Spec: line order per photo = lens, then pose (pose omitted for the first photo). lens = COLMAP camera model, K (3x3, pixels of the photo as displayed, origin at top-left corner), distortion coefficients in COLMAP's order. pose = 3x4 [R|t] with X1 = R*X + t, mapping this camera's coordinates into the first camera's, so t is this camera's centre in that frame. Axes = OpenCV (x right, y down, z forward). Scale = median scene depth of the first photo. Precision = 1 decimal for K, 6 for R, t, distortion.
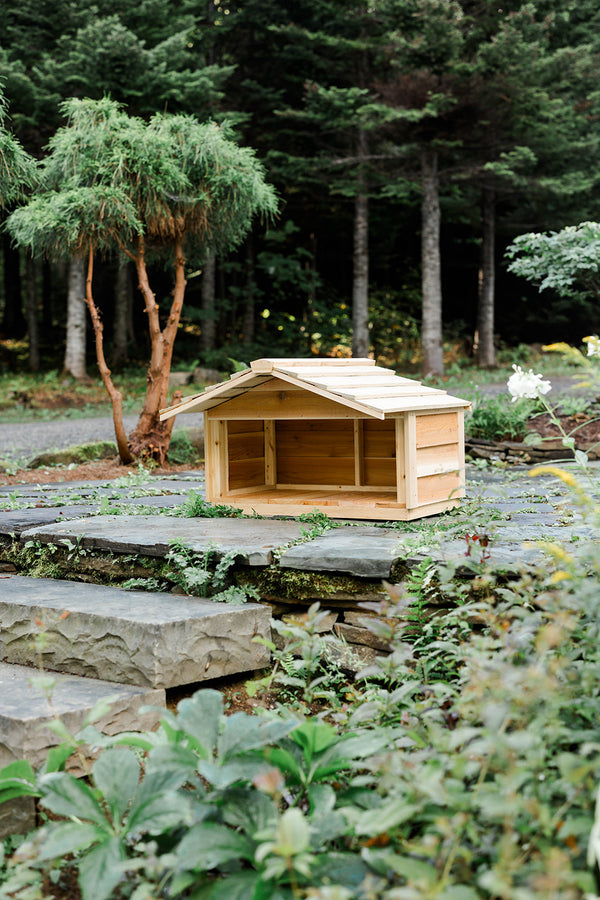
lens RADIAL K [[1270.4, 0, 298.8], [0, 1270.4, 449.7], [0, 0, 1]] dist [0.009081, 0.010563]
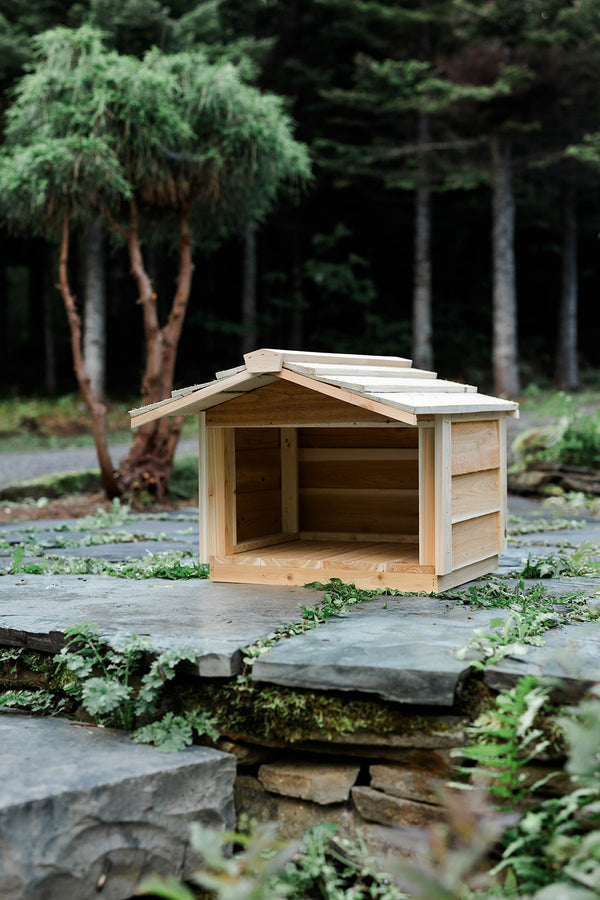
lens RADIAL K [[1352.7, 0, 300.1], [0, 1352.7, 450.7], [0, 0, 1]] dist [0.009016, -0.019537]
pose [[0.999041, -0.002105, -0.043741, 0.013306], [0.000945, 0.999648, -0.026520, 0.003684], [0.043781, 0.026453, 0.998691, 0.177668]]
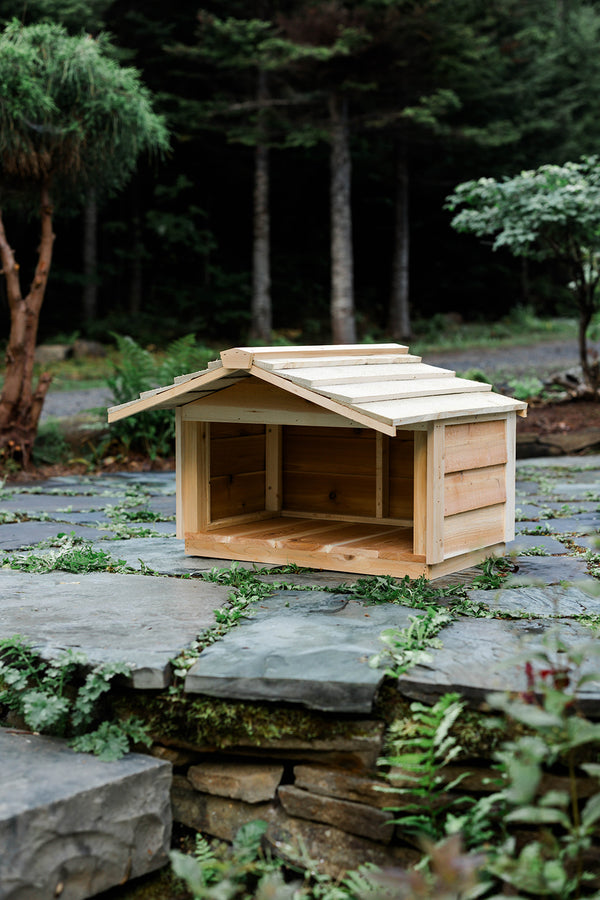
lens RADIAL K [[1323.8, 0, 298.7], [0, 1323.8, 448.7], [0, 0, 1]] dist [0.002360, 0.026436]
pose [[0.996685, -0.008096, 0.080959, -0.004762], [0.006535, 0.999788, 0.019526, -0.014289], [-0.081100, -0.018932, 0.996526, 0.162402]]
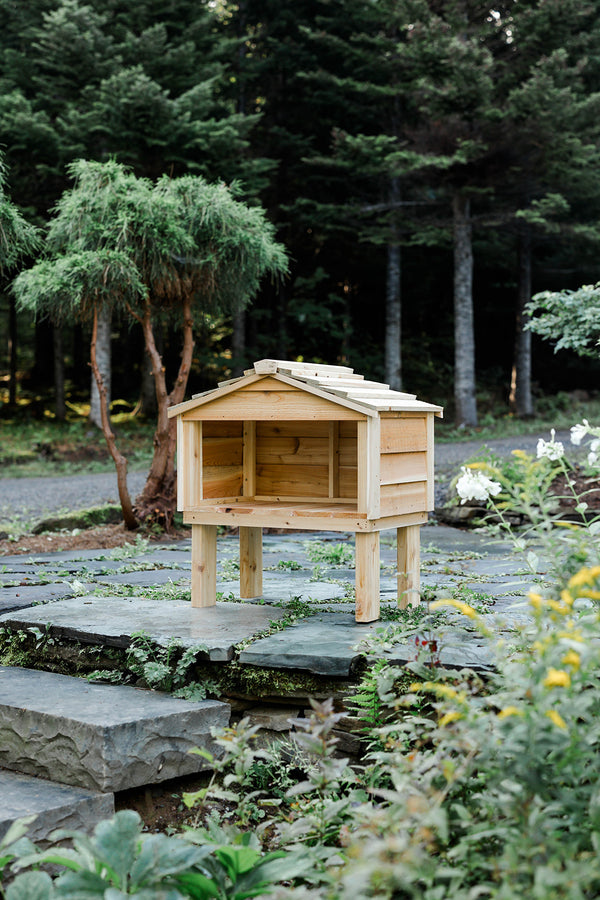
lens RADIAL K [[1306.5, 0, 303.2], [0, 1306.5, 449.4], [0, 0, 1]] dist [0.007947, 0.022664]
pose [[0.999498, -0.000101, -0.031693, 0.028253], [-0.000936, 0.999465, -0.032693, -0.017150], [0.031679, 0.032706, 0.998963, -0.006504]]
